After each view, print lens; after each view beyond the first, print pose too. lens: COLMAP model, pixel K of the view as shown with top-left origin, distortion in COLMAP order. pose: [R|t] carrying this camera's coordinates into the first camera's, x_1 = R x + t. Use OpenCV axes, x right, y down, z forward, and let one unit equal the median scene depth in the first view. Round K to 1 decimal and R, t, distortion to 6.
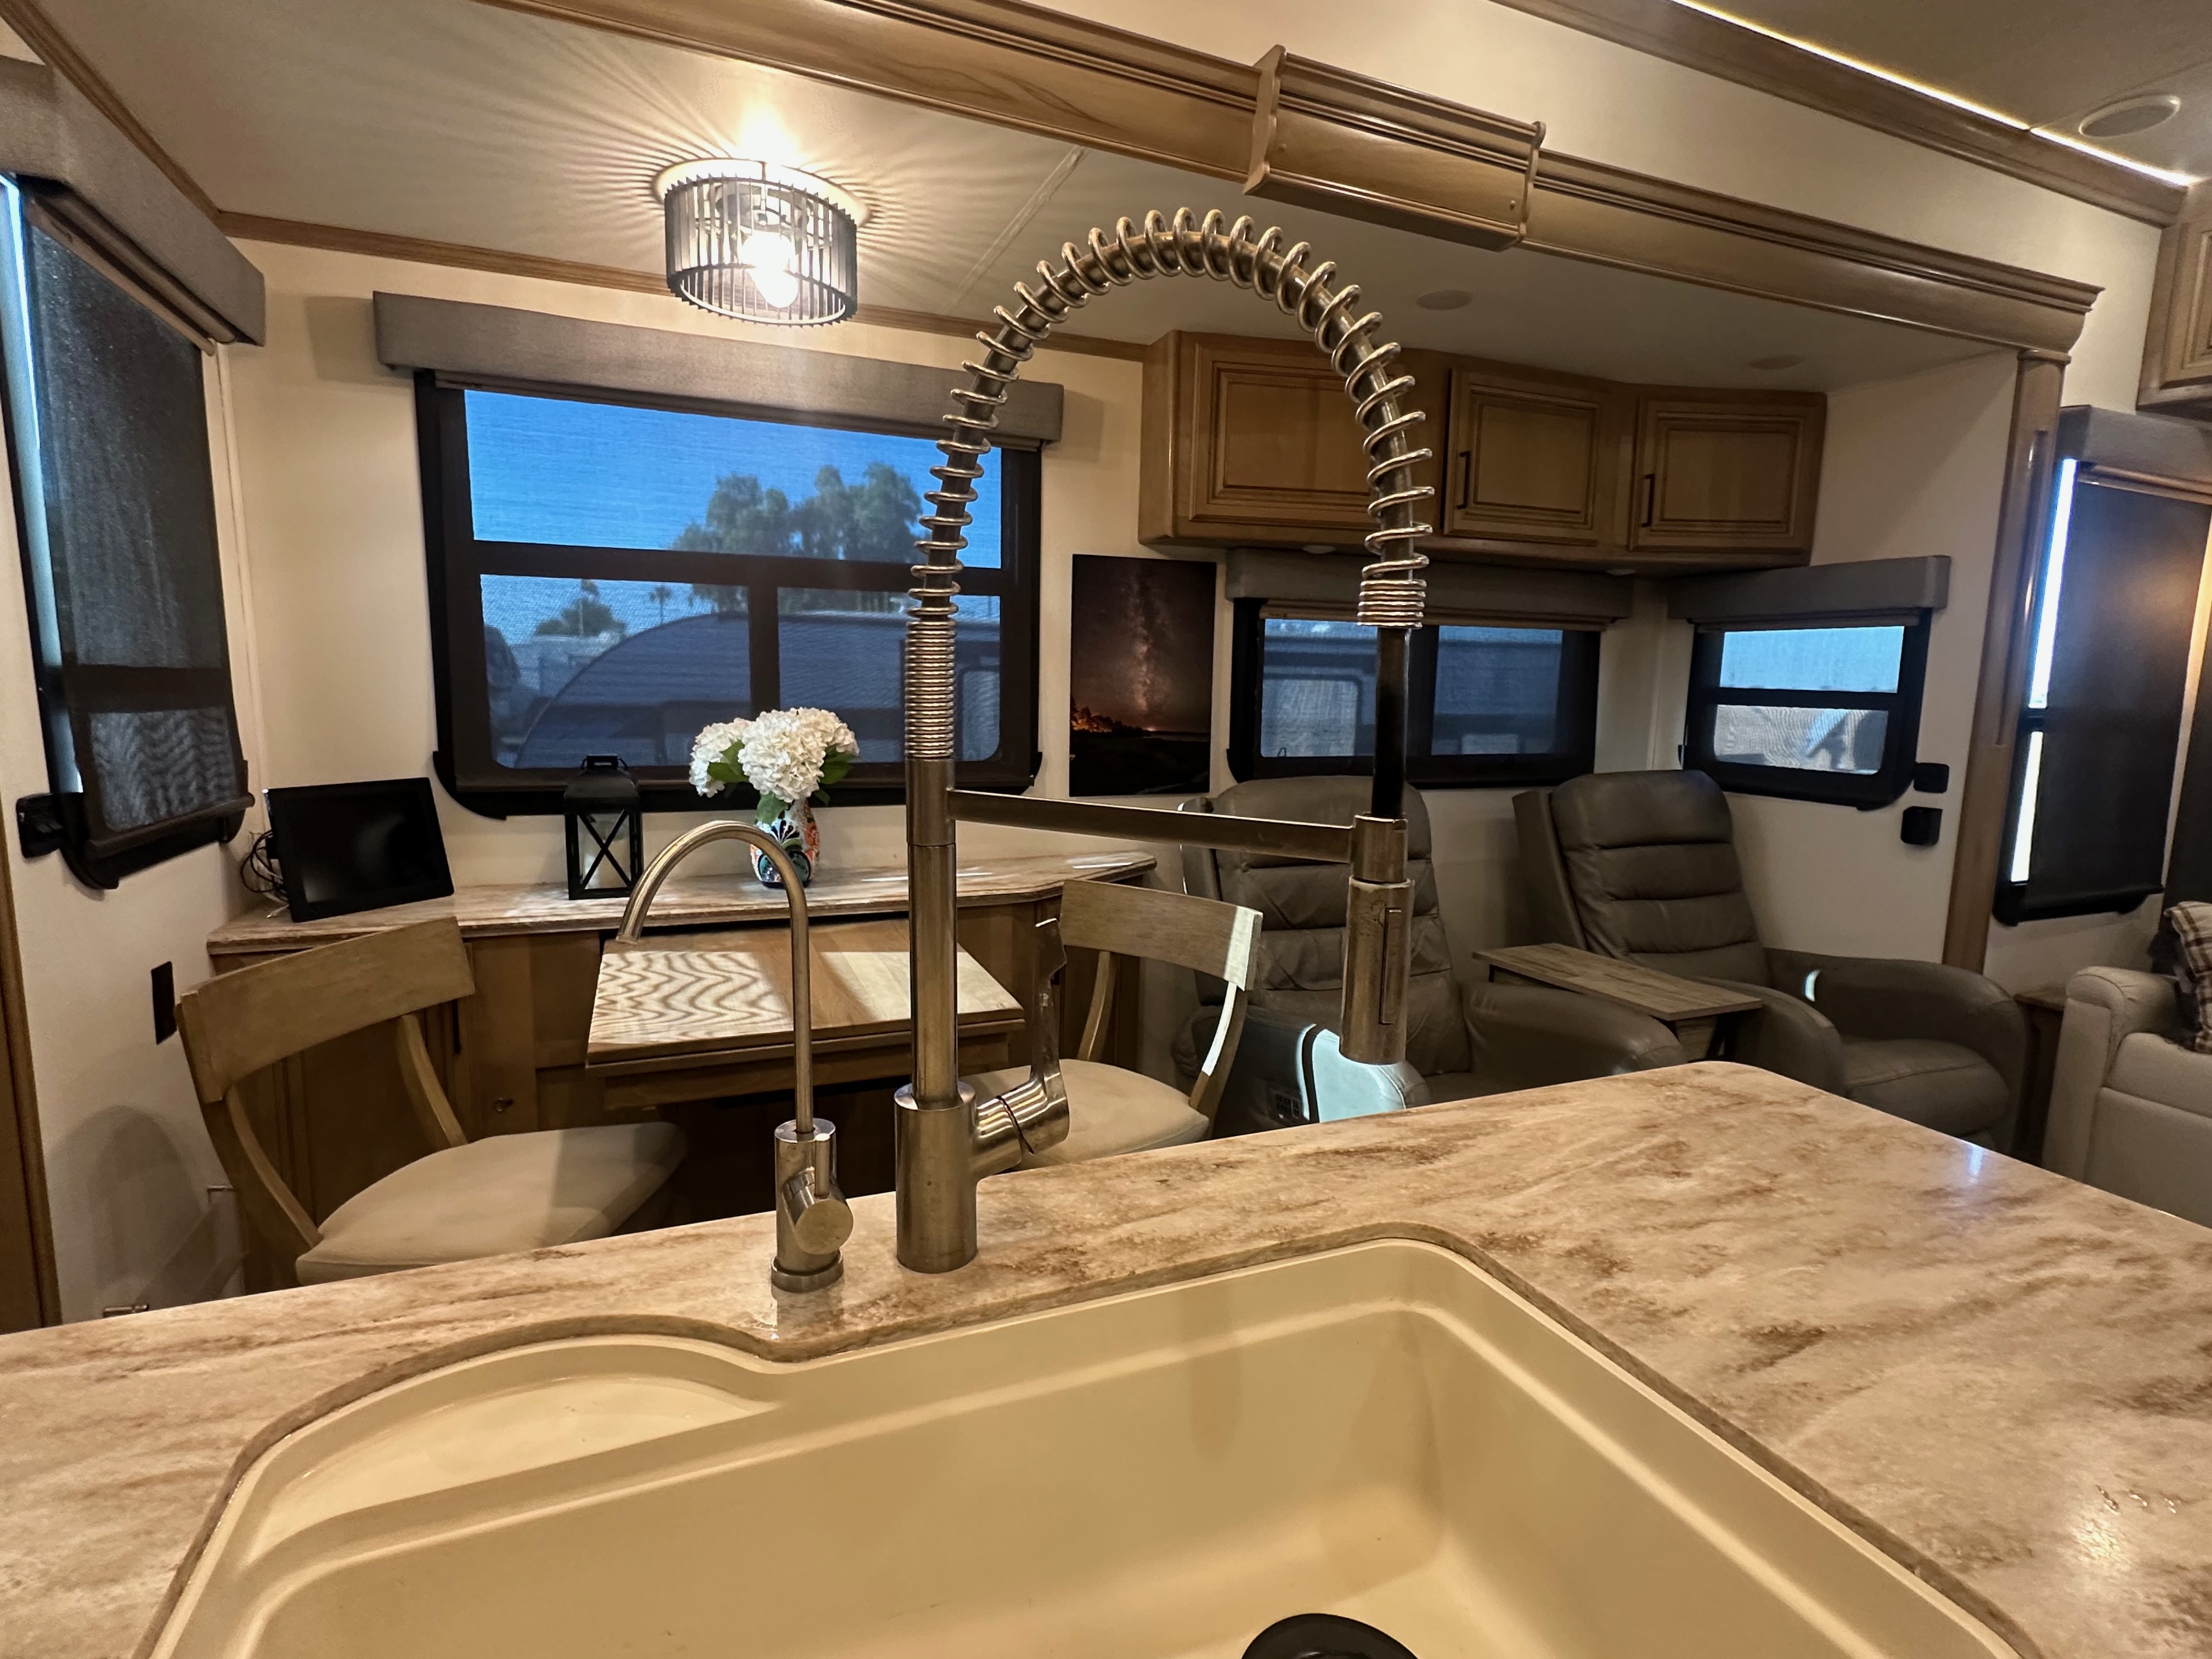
lens RADIAL K [[1088.6, 0, 1116.2], [0, 1088.6, 821.5], [0, 0, 1]] dist [-0.004117, 0.001146]
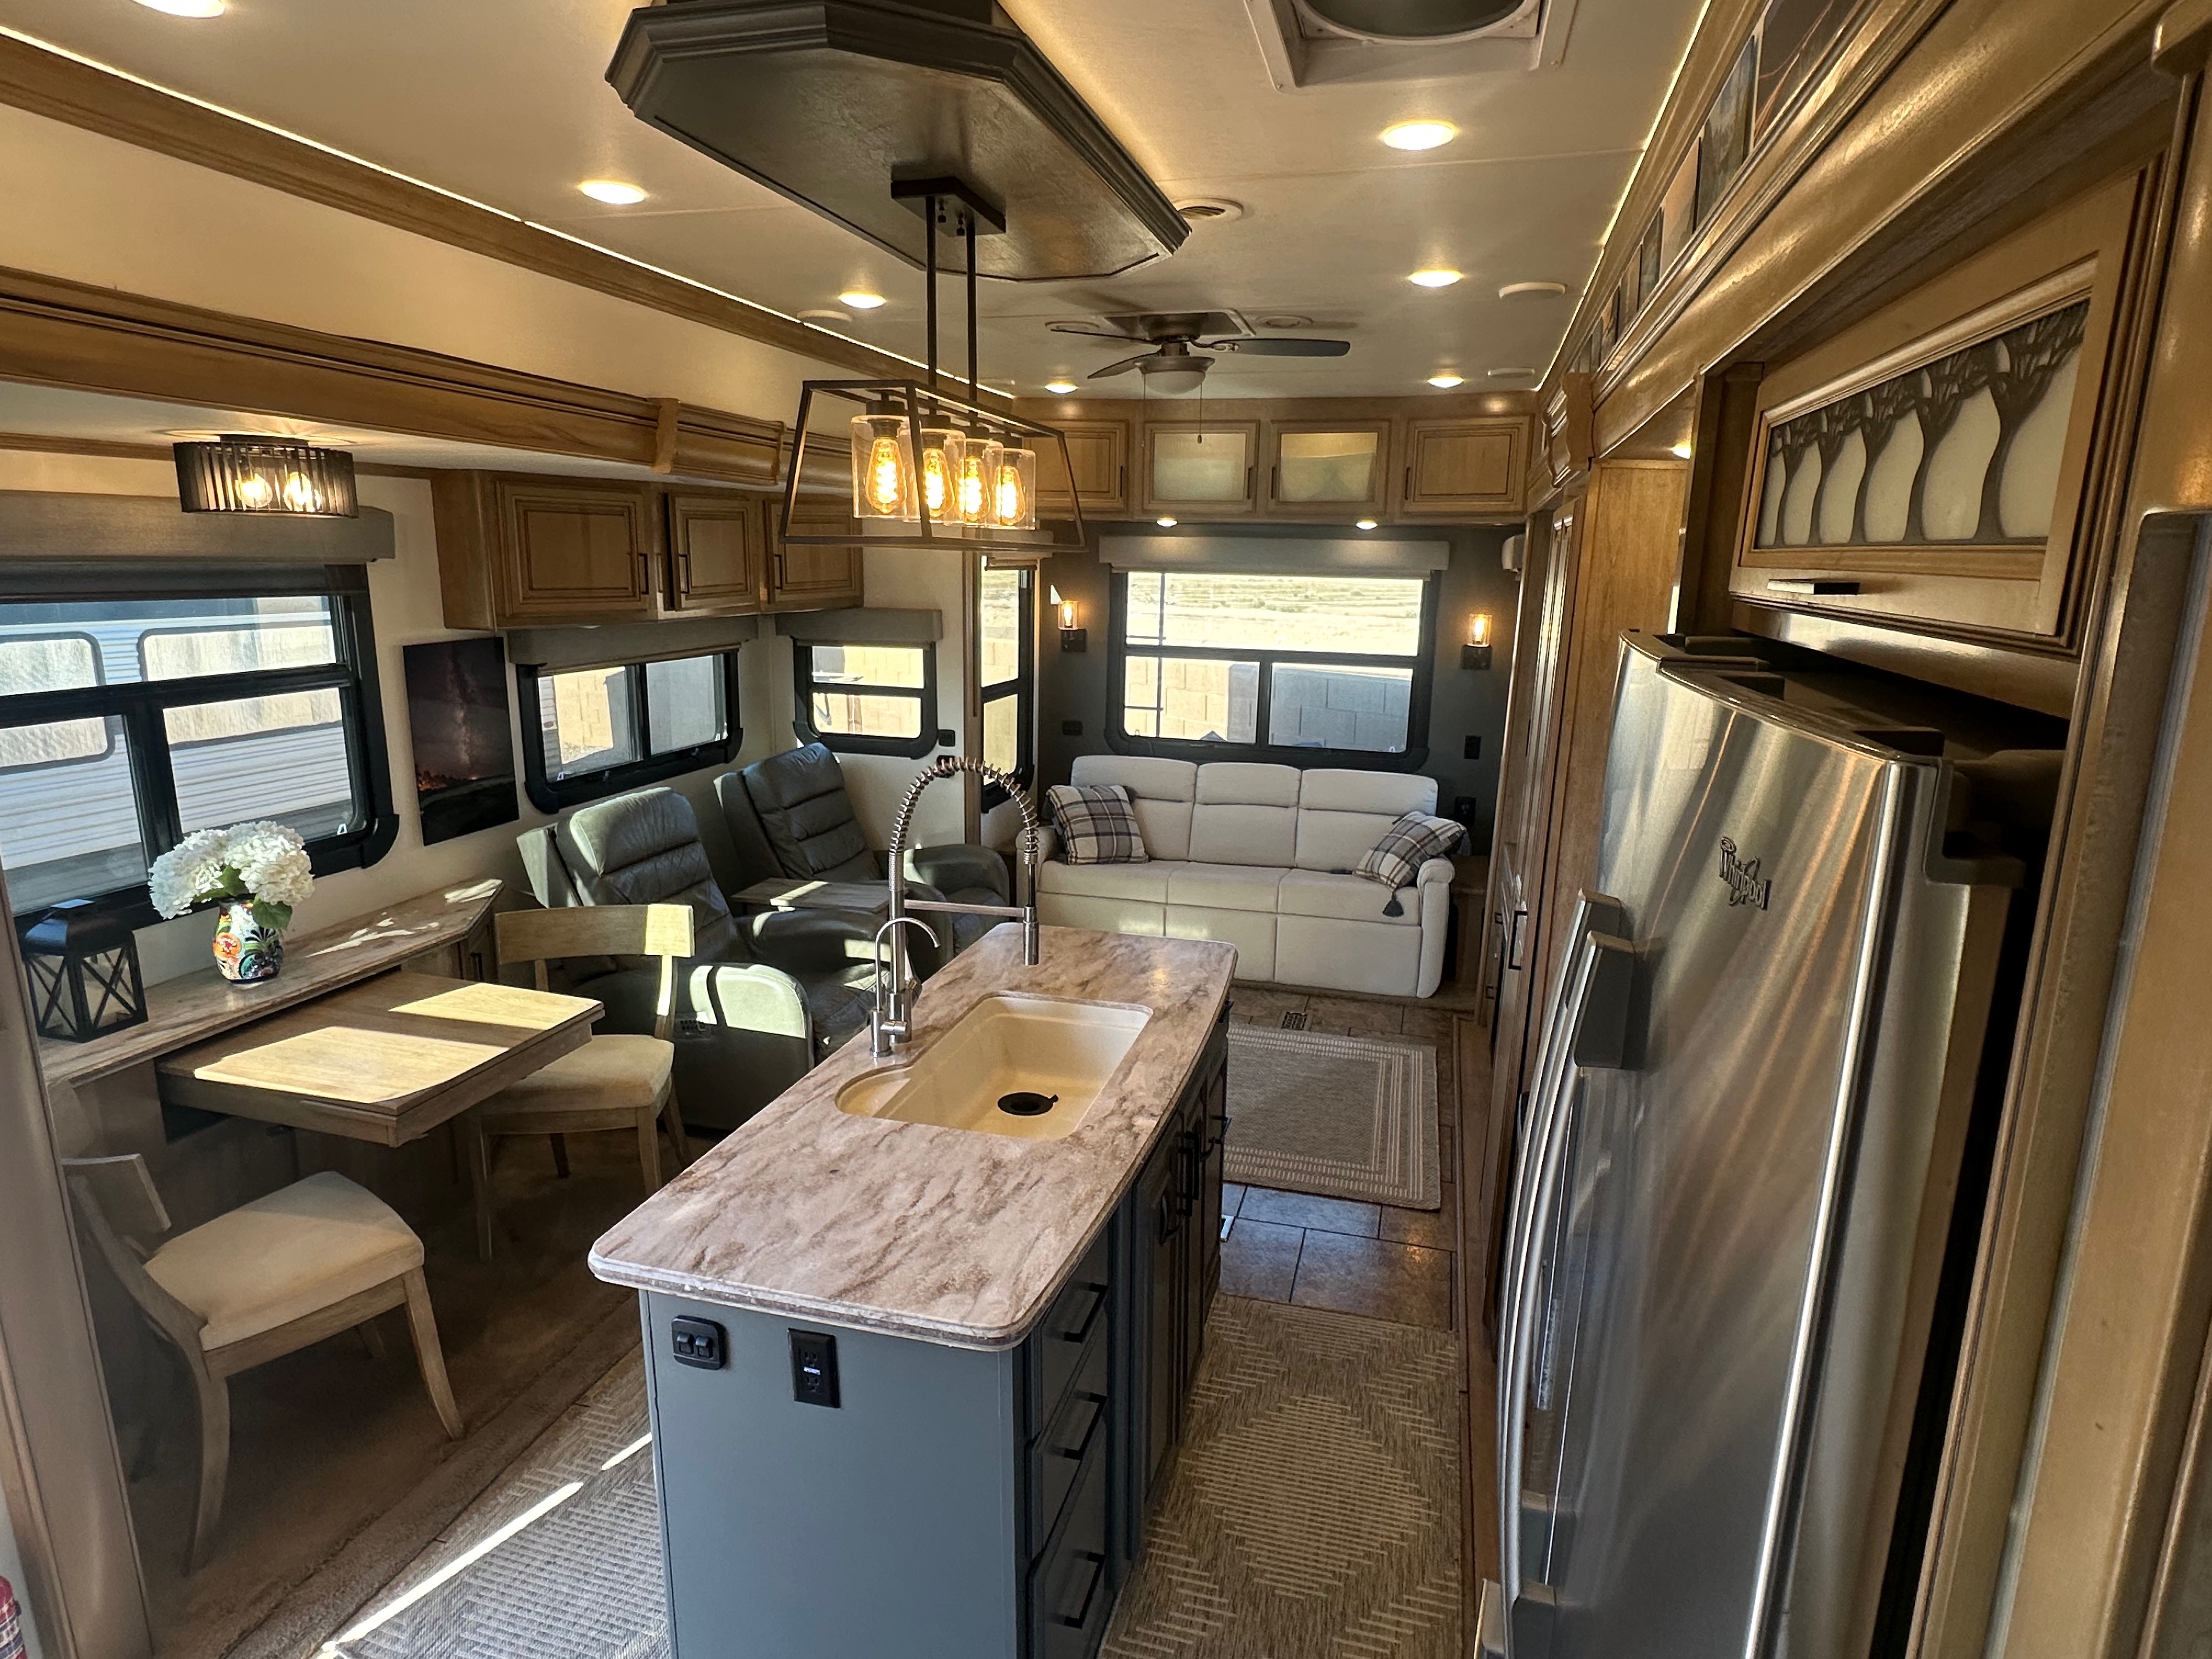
lens RADIAL K [[1228.2, 0, 1111.7], [0, 1228.2, 821.4], [0, 0, 1]] dist [-0.007301, 0.001216]
pose [[0.622664, -0.178606, 0.761833, -0.743511], [0.100622, 0.983795, 0.148403, -0.217378], [-0.775993, -0.015748, 0.630545, -0.539197]]
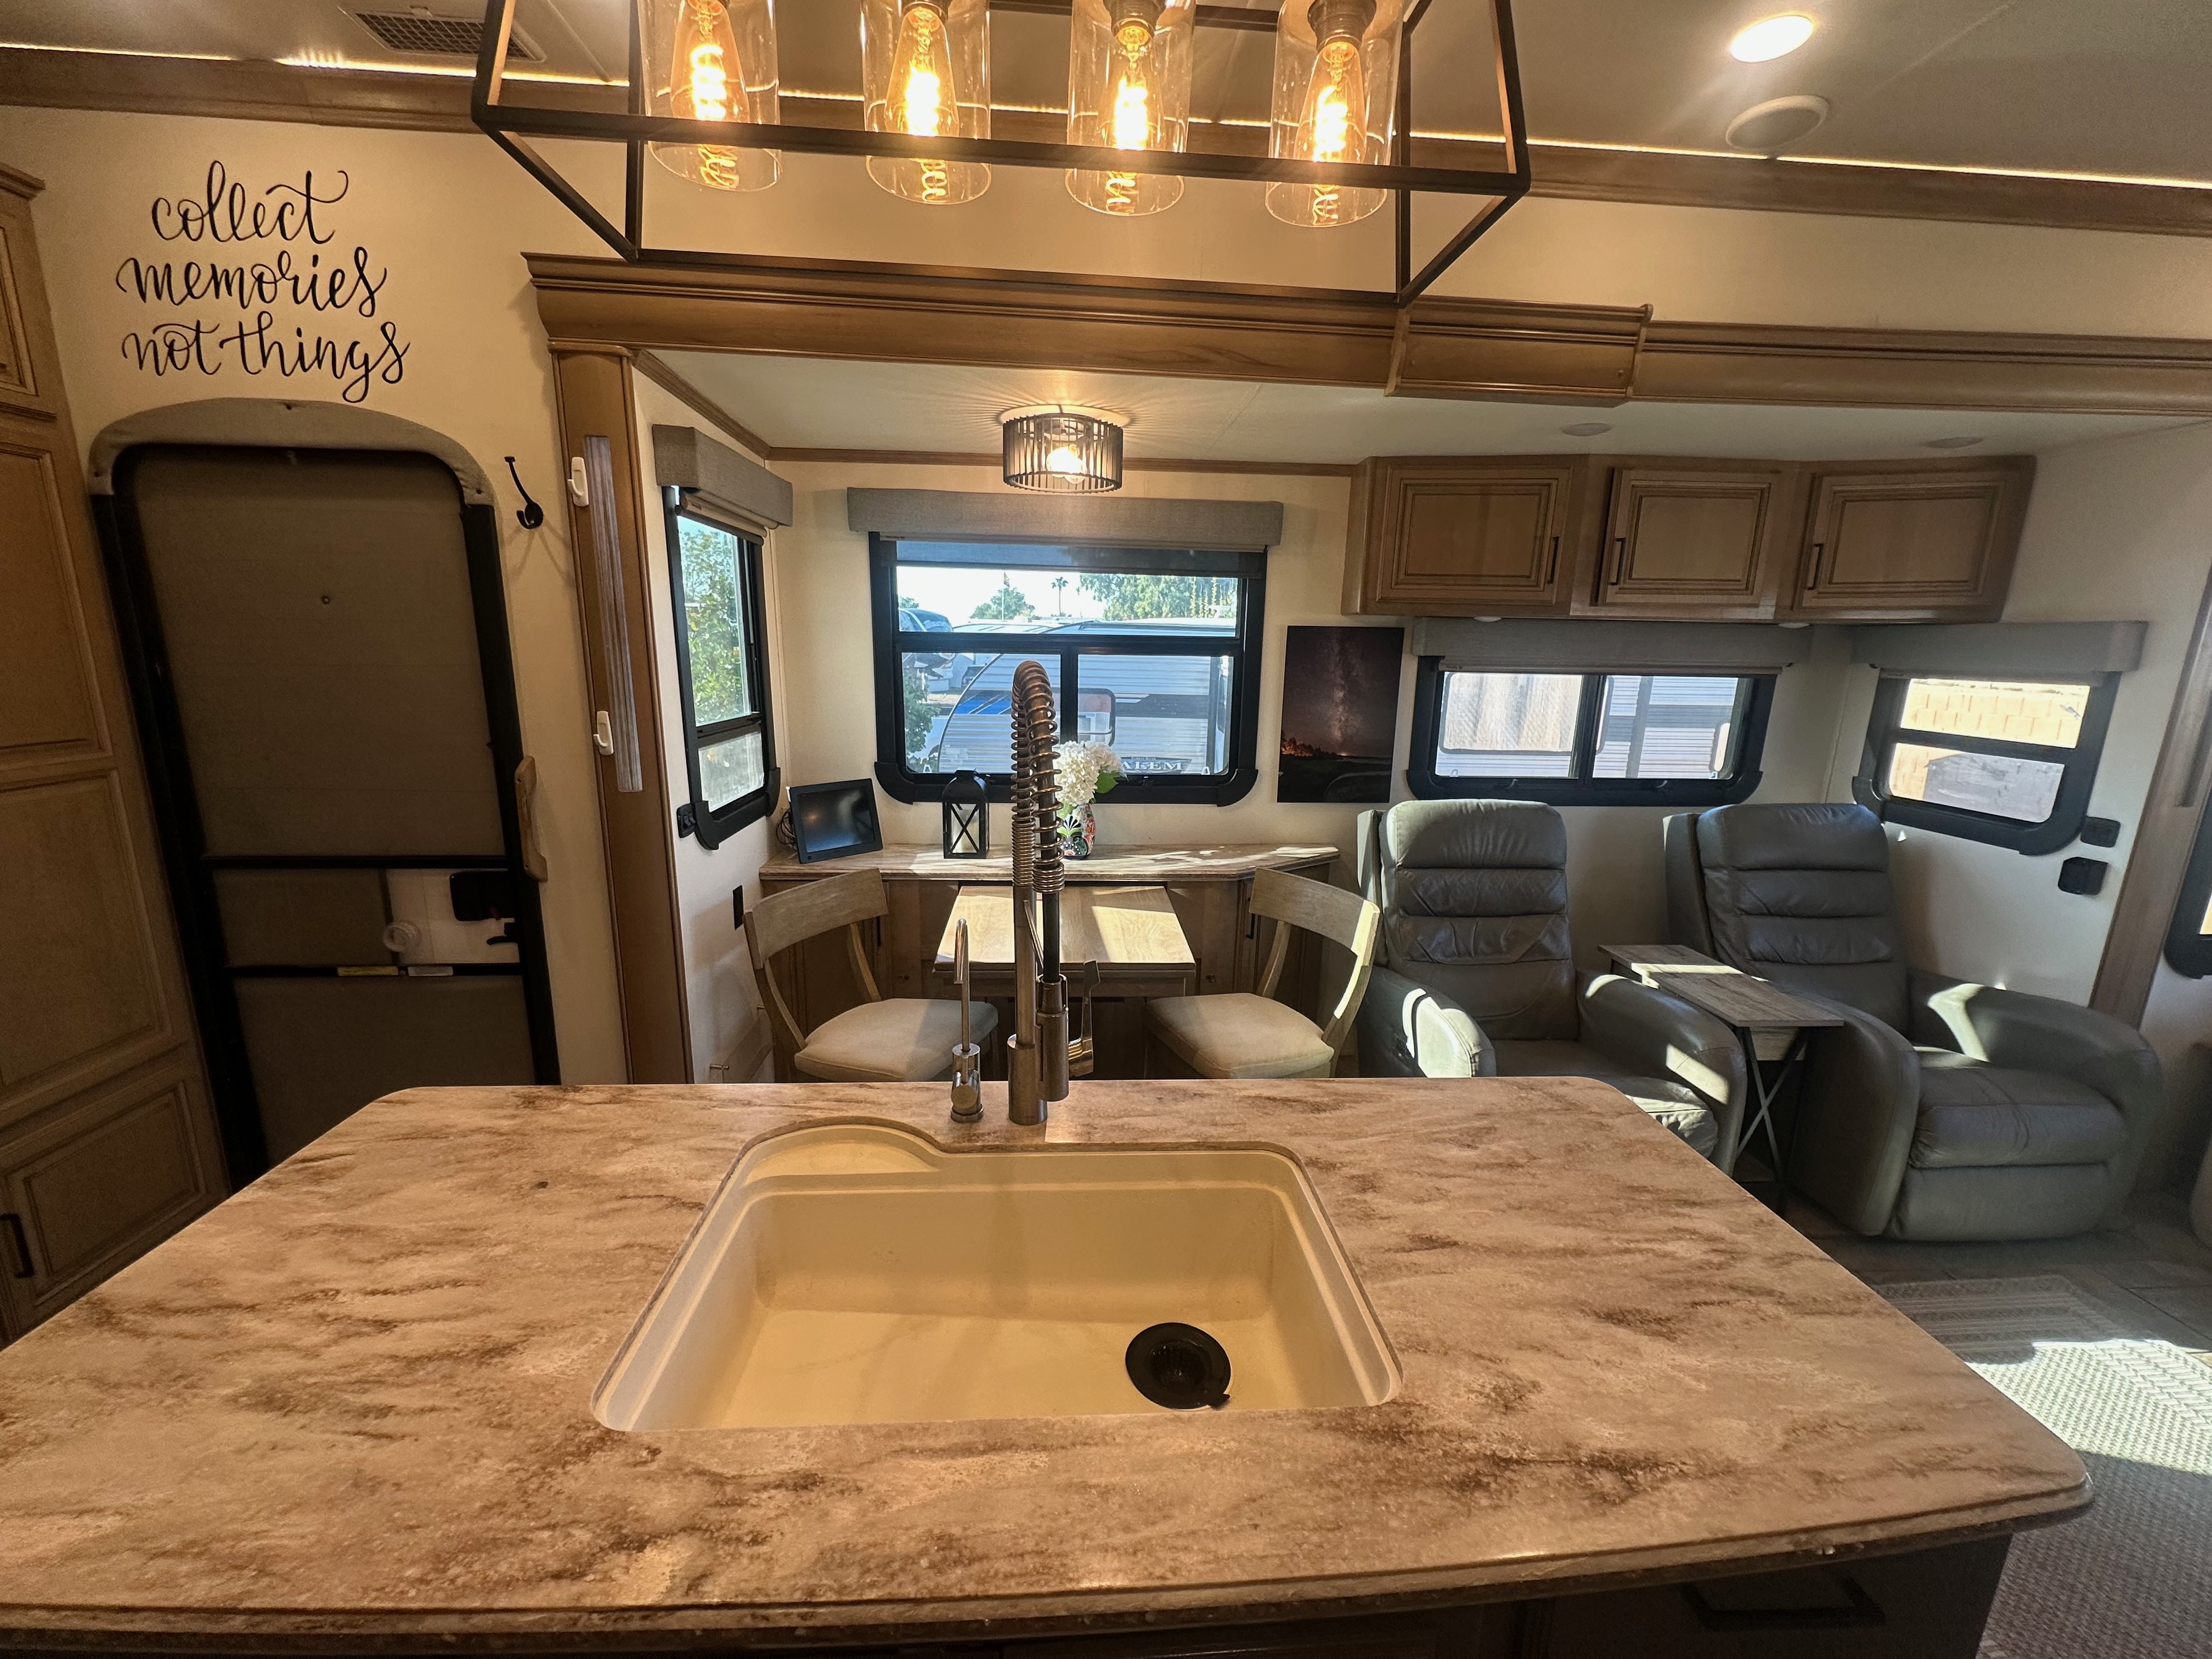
lens RADIAL K [[876.9, 0, 1107.6], [0, 876.9, 829.4], [0, 0, 1]] dist [-0.003768, 0.001361]
pose [[0.943240, 0.068542, -0.324961, 0.147528], [-0.044238, 0.995682, 0.081609, -0.087748], [0.329151, -0.062602, 0.942200, -0.147688]]
